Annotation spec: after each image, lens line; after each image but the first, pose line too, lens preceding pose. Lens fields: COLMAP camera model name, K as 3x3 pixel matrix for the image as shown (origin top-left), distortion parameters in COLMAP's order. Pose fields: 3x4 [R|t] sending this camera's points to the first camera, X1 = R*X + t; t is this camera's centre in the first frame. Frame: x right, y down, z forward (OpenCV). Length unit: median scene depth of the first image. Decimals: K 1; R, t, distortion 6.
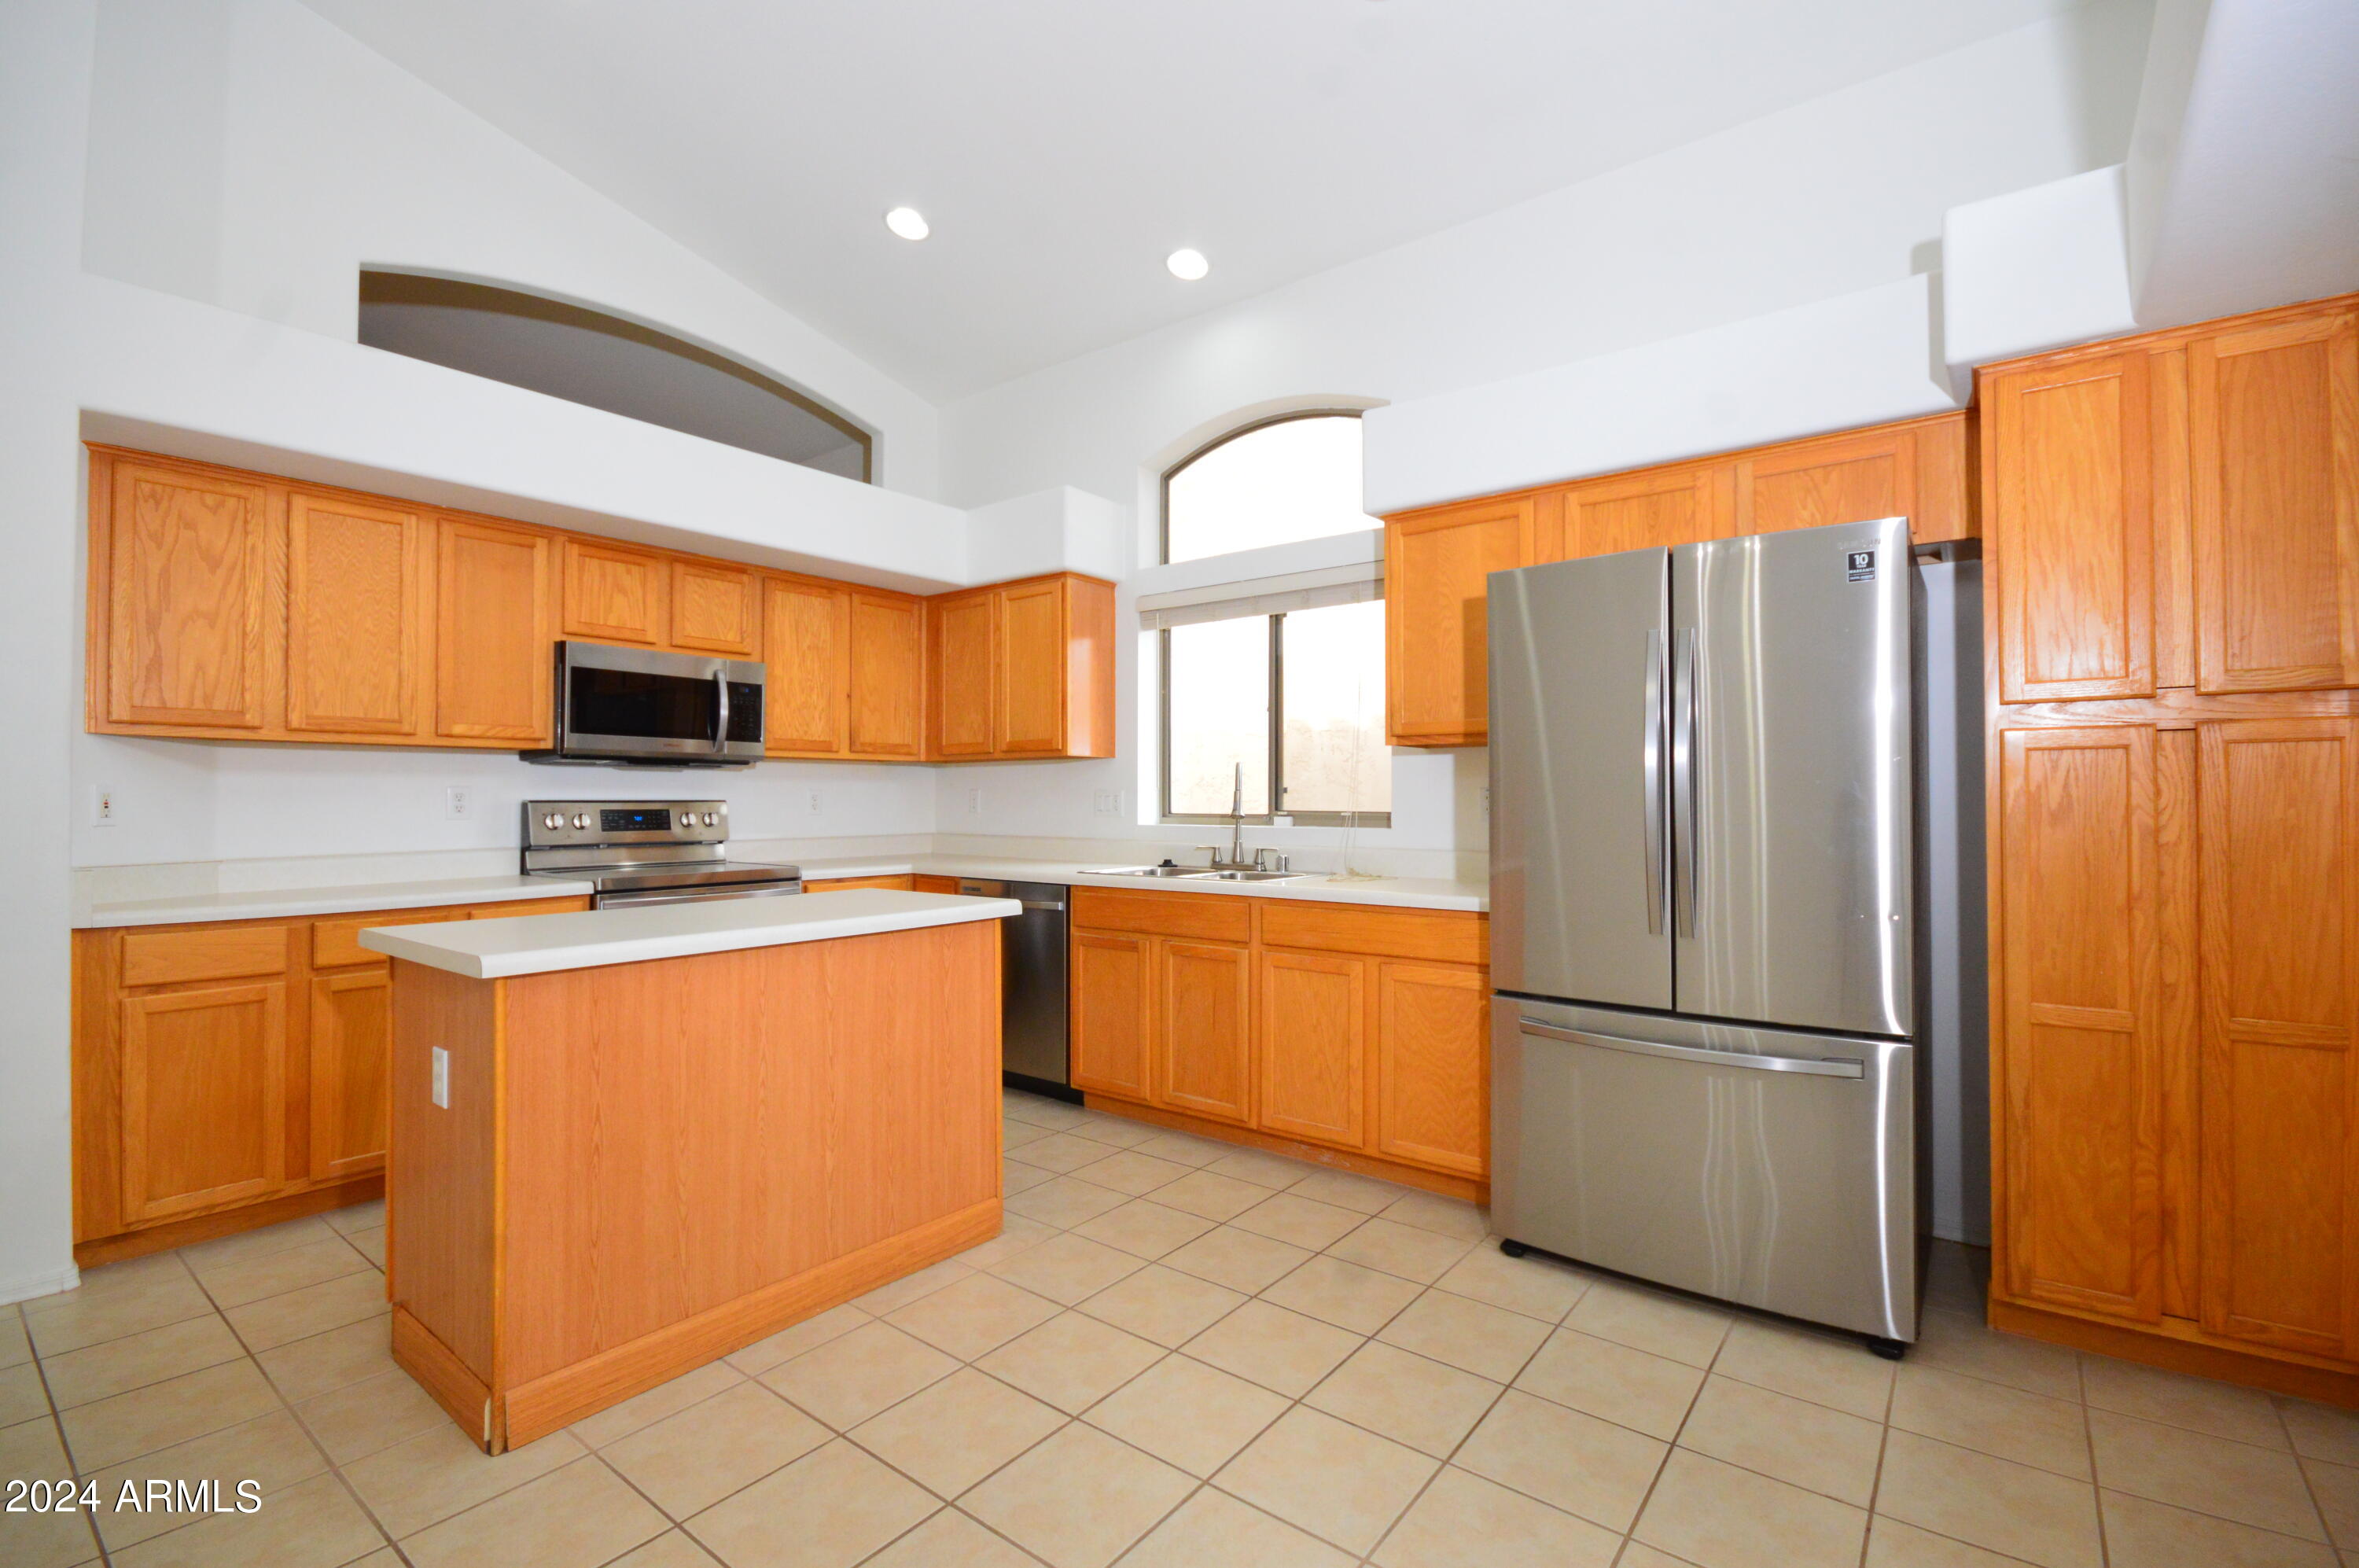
lens RADIAL K [[1052.6, 0, 1166.9], [0, 1052.6, 773.1], [0, 0, 1]] dist [-0.002714, -0.009074]
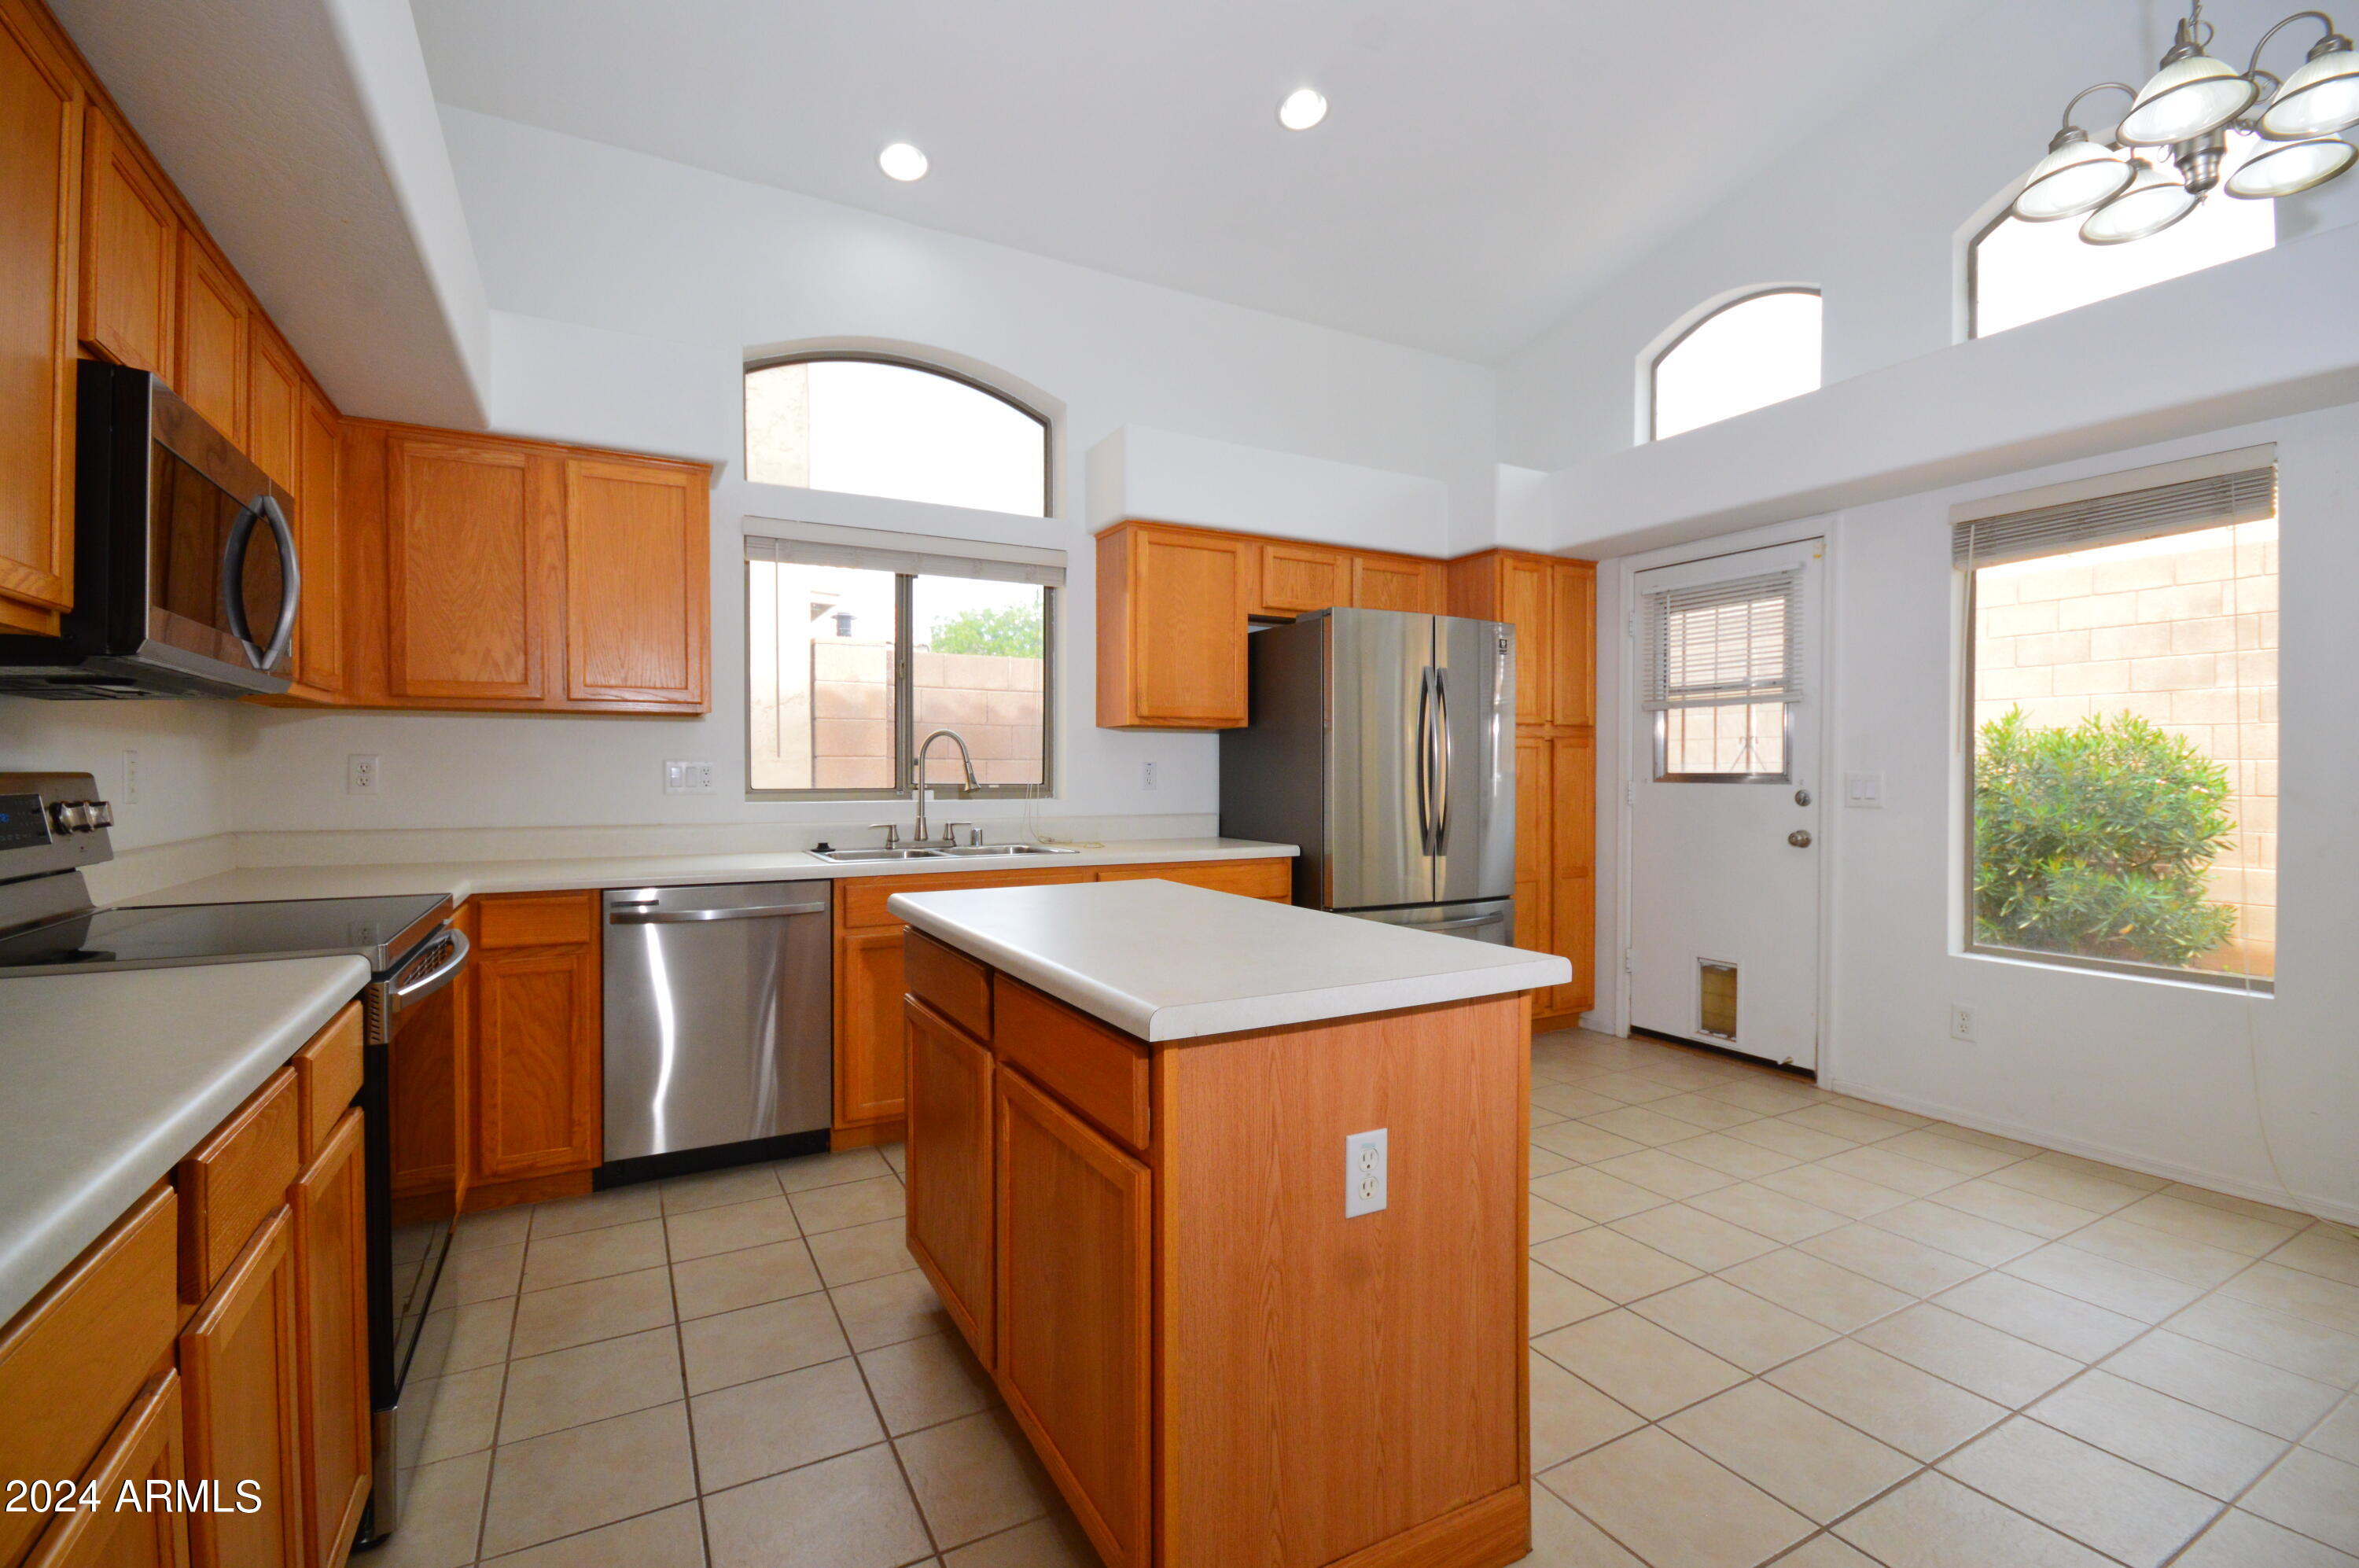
lens RADIAL K [[1052.6, 0, 1173.9], [0, 1052.6, 786.8], [0, 0, 1]] dist [-0.002714, -0.009074]
pose [[0.397793, -0.011293, 0.917406, -0.685166], [-0.023467, 0.999472, 0.022478, 0.012212], [-0.917175, -0.030470, 0.397318, 0.420750]]
